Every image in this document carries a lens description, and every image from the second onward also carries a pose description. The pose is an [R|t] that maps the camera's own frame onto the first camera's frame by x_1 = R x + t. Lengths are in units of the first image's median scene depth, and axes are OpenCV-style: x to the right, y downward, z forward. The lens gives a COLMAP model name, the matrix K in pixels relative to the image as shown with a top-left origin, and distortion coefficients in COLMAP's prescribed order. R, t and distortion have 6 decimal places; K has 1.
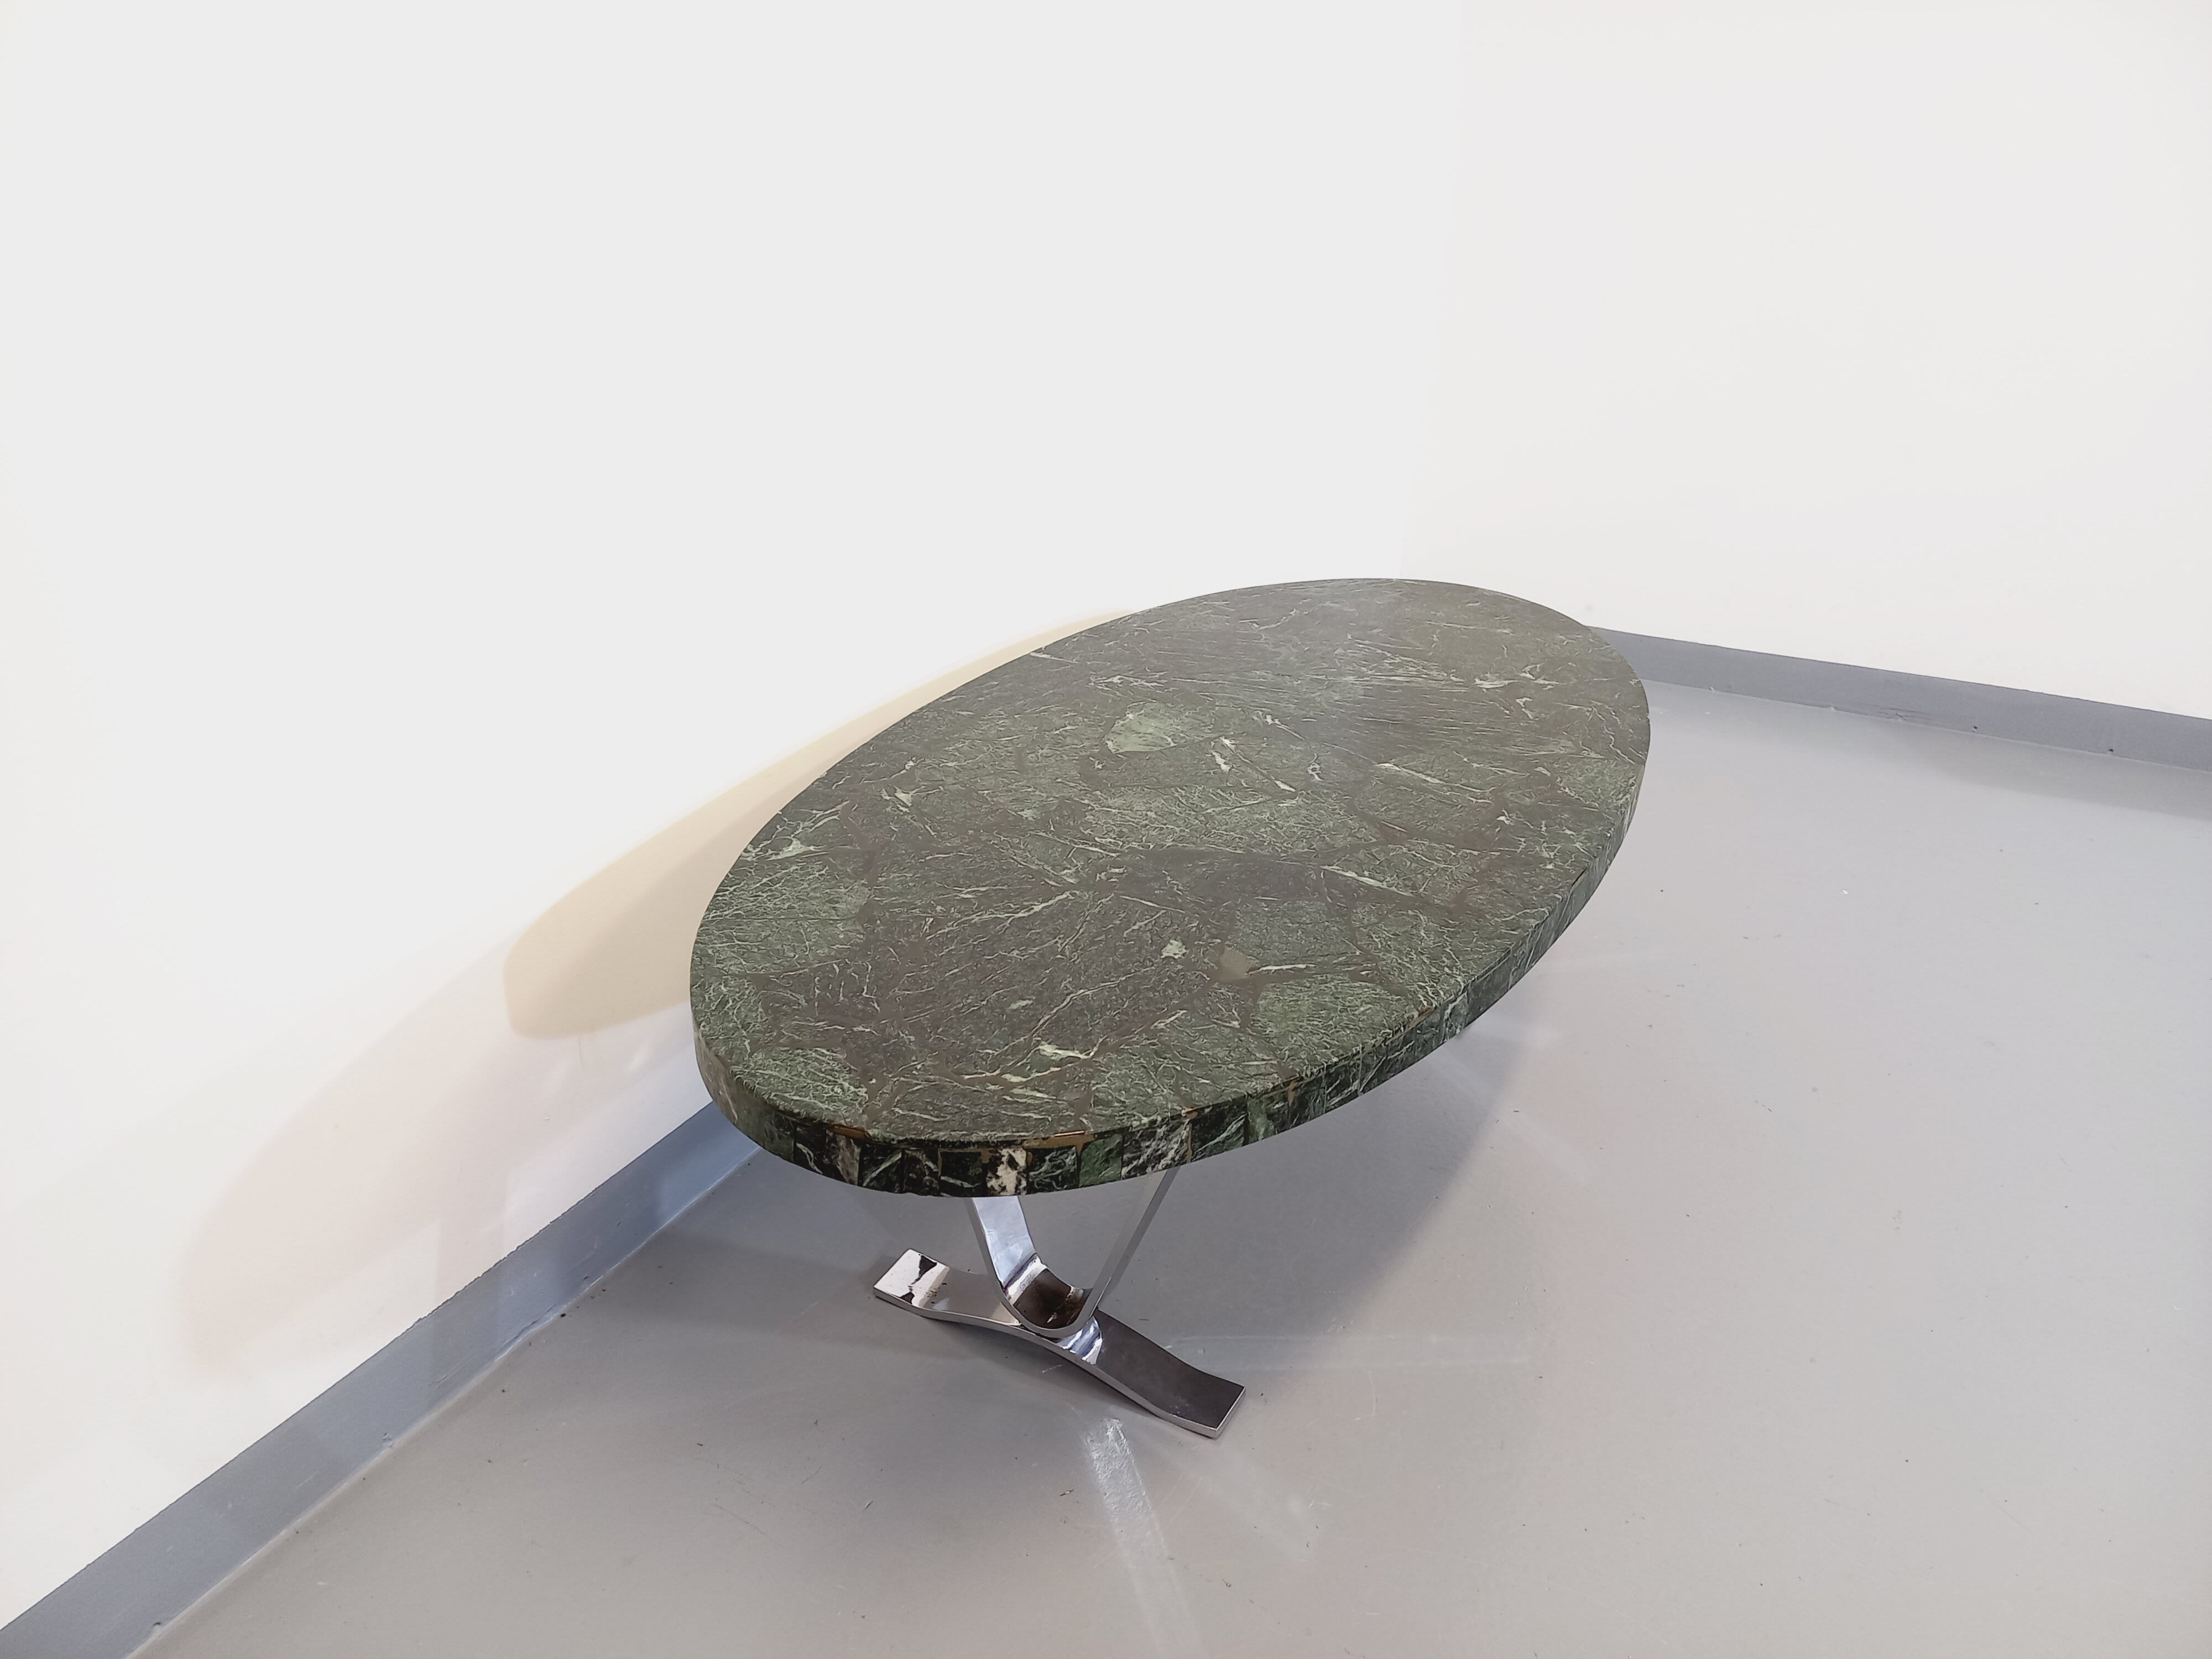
lens RADIAL K [[1610.9, 0, 1111.1], [0, 1610.9, 814.7], [0, 0, 1]] dist [0.119998, -0.129837]
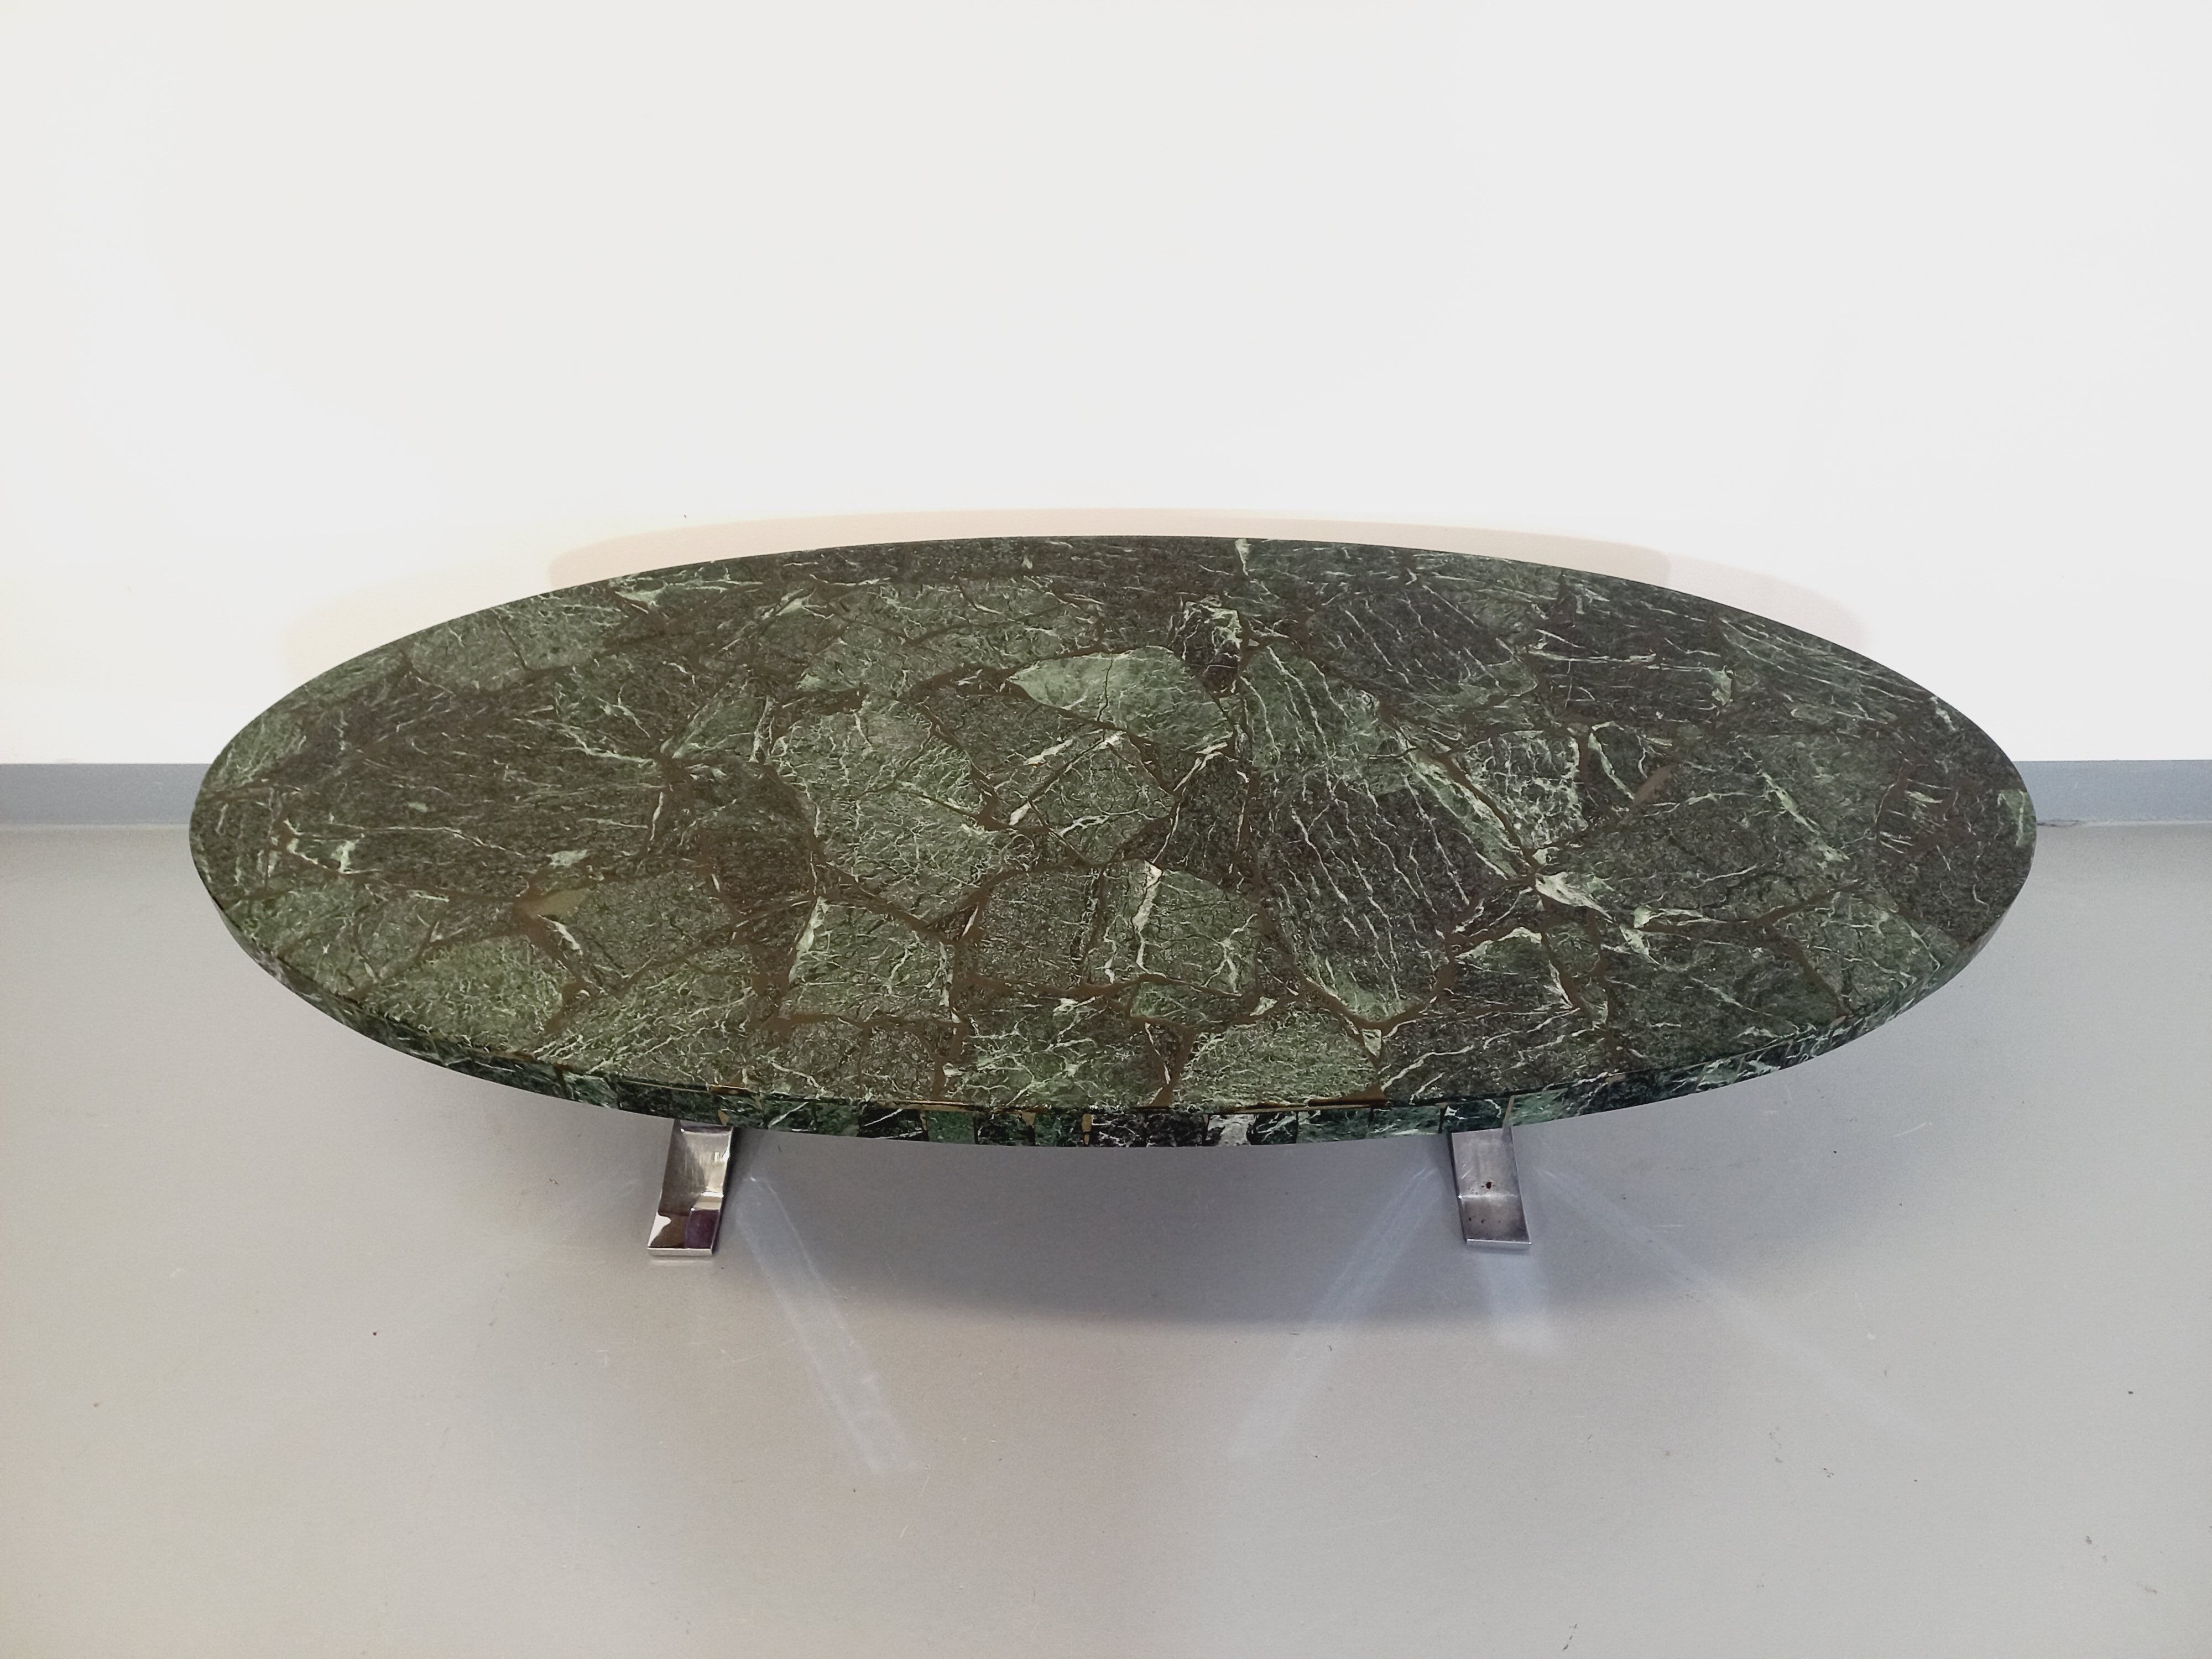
lens RADIAL K [[1601.6, 0, 1106.0], [0, 1601.6, 829.5], [0, 0, 1]] dist [0.127429, -0.218803]
pose [[0.468463, 0.573306, -0.672208, 0.972578], [-0.345594, 0.819147, 0.457780, -0.572912], [0.813085, 0.017858, 0.581871, 0.765343]]
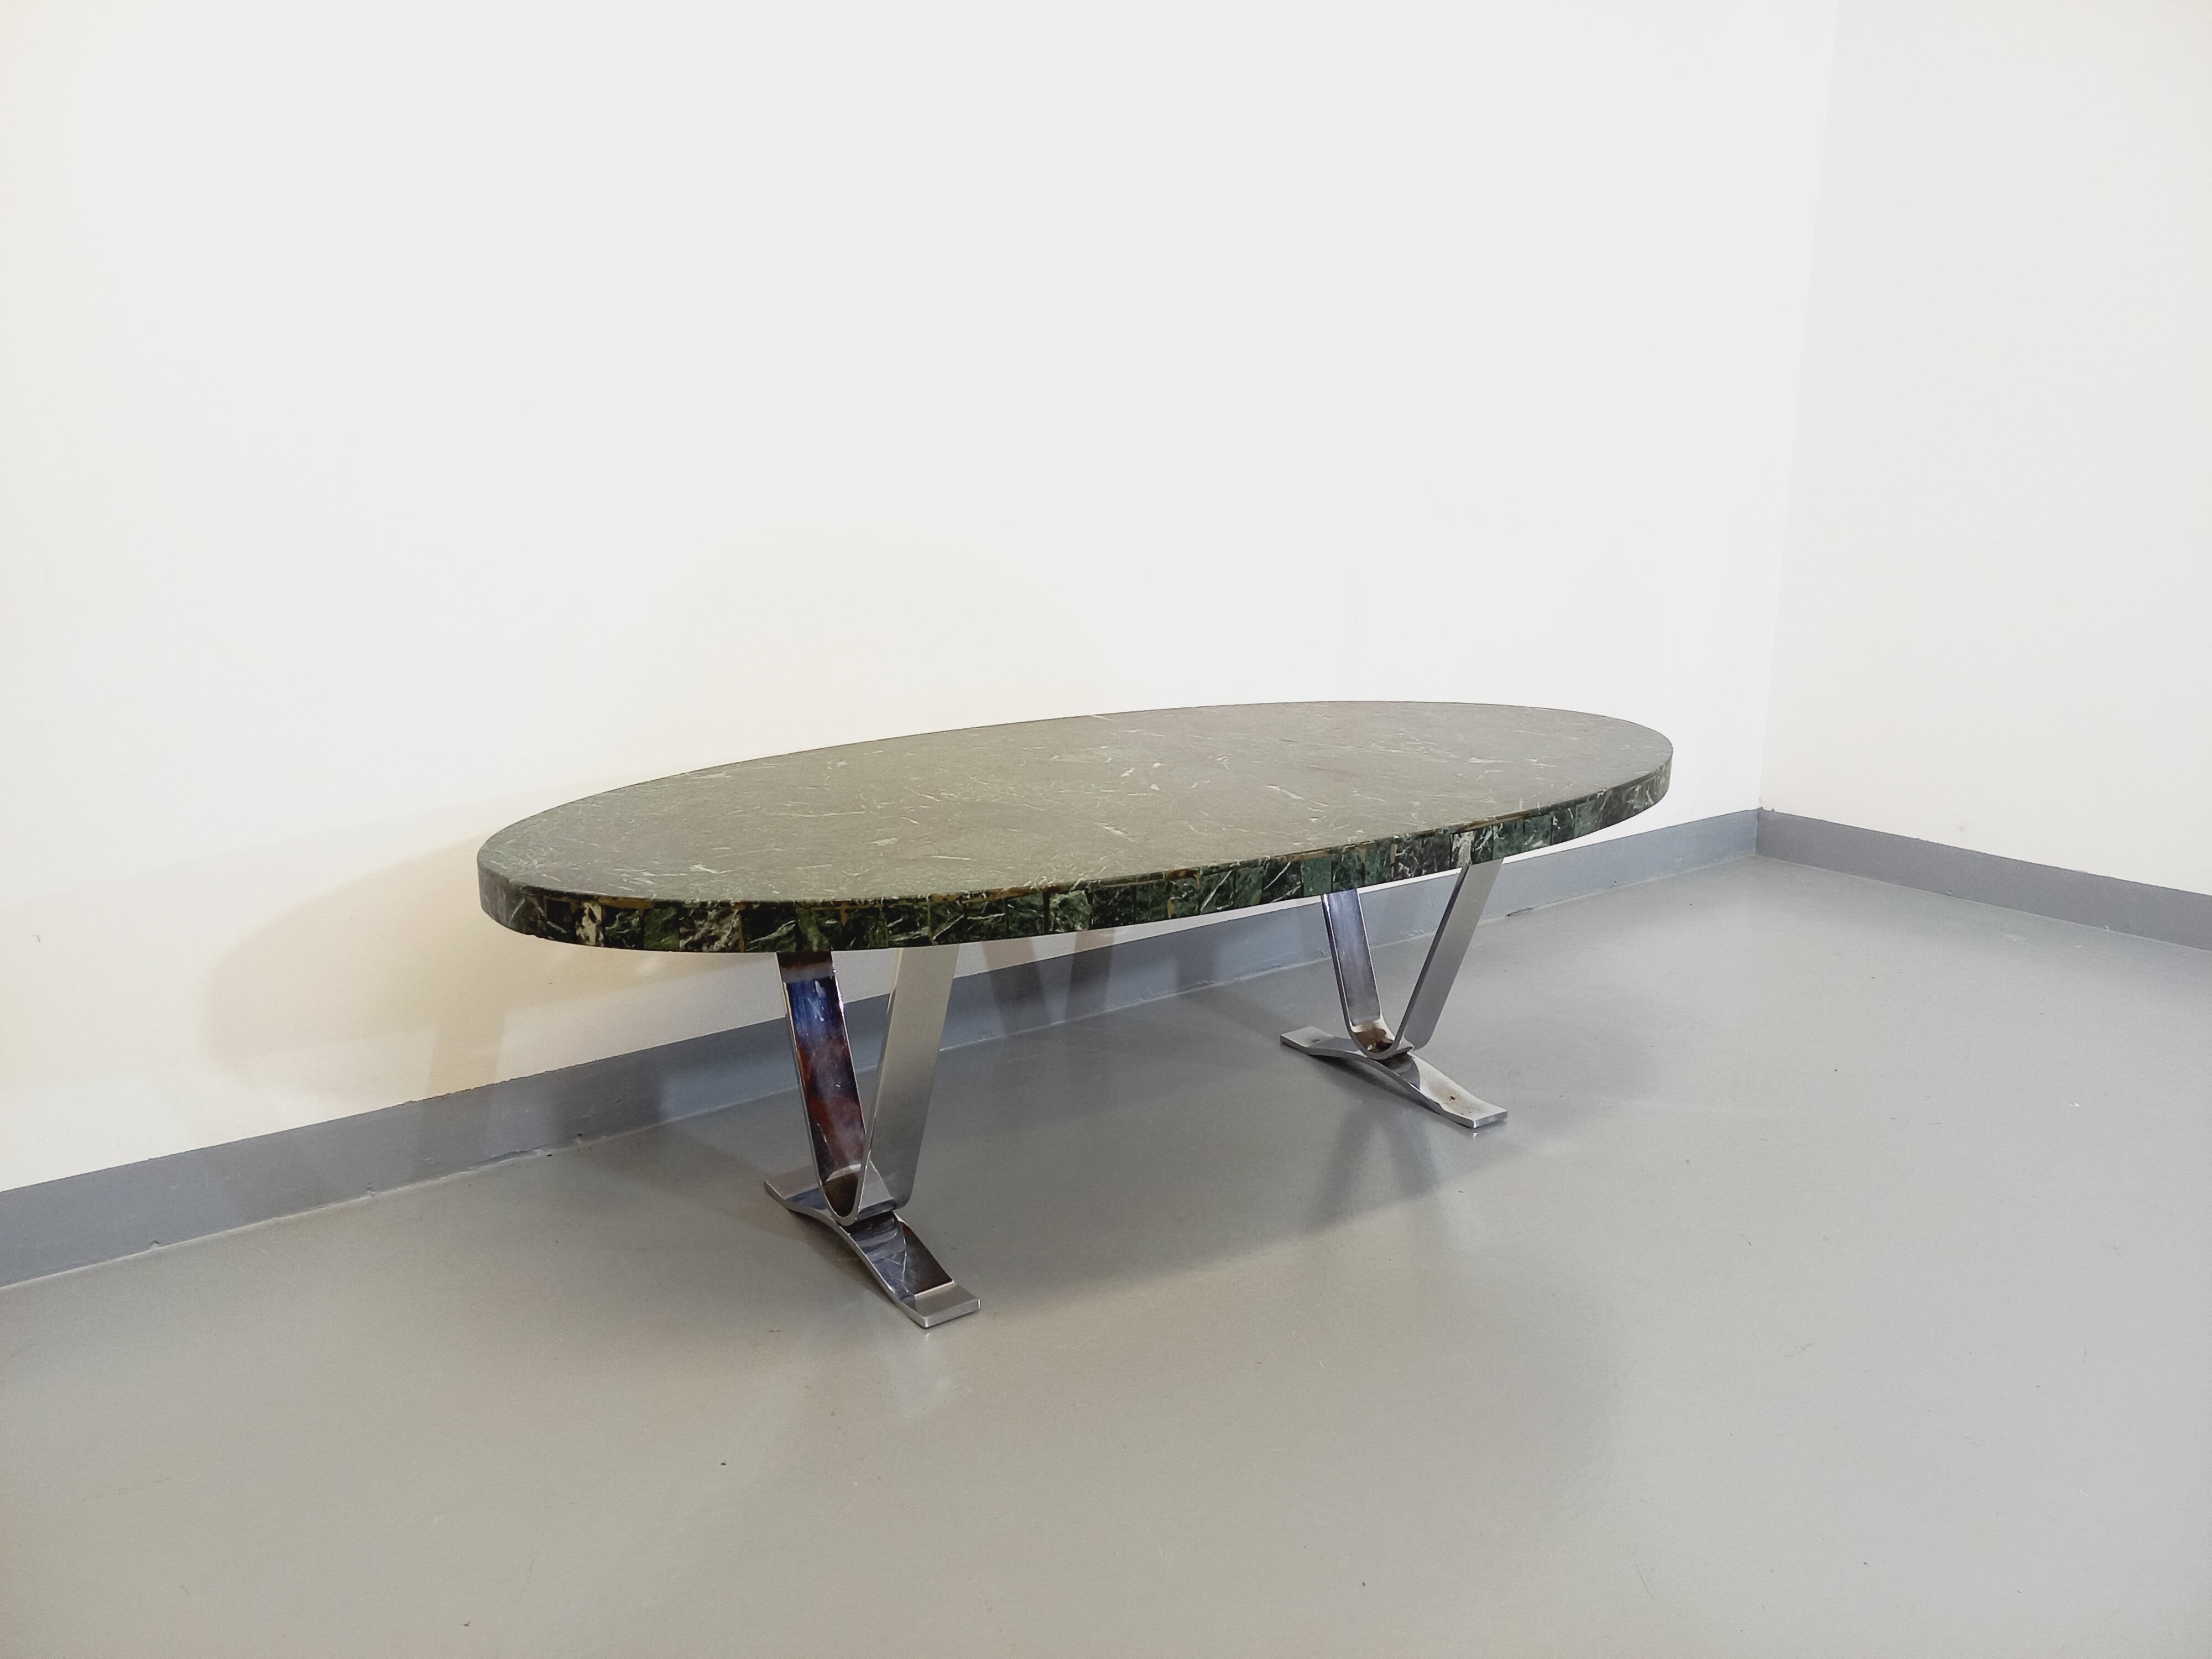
lens RADIAL K [[1610.9, 0, 1111.1], [0, 1610.9, 814.7], [0, 0, 1]] dist [0.119998, -0.129837]
pose [[0.899602, 0.069245, -0.431187, 0.778996], [-0.154635, 0.973888, -0.166223, 0.263294], [0.408418, 0.216211, 0.886819, 0.016612]]
